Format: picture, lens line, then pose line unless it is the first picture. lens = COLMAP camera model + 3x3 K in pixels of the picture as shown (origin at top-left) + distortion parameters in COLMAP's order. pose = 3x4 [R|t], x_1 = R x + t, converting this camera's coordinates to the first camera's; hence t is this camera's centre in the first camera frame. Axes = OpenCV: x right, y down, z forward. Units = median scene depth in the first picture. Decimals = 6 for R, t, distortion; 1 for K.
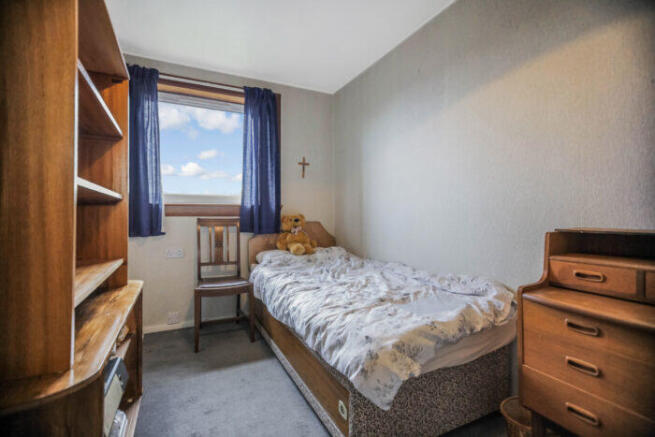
lens RADIAL K [[308.6, 0, 325.4], [0, 308.6, 219.7], [0, 0, 1]] dist [-0.001098, 0.001646]
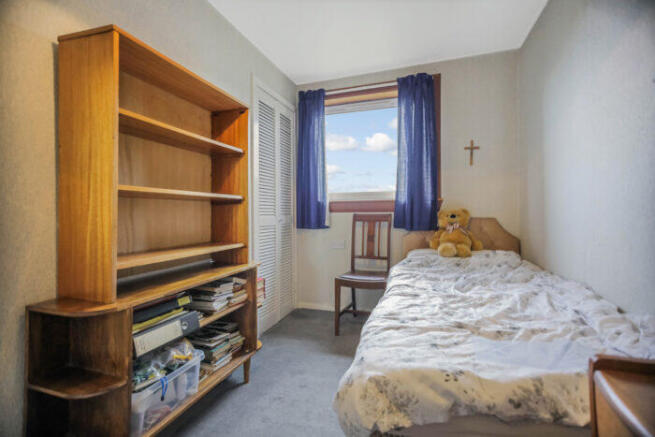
lens RADIAL K [[308.6, 0, 321.8], [0, 308.6, 215.1], [0, 0, 1]] dist [-0.001098, 0.001646]
pose [[0.699540, 0.000060, -0.714593, 0.278652], [-0.003804, 0.999986, -0.003640, 0.003930], [0.714583, 0.005265, 0.699531, 0.156837]]
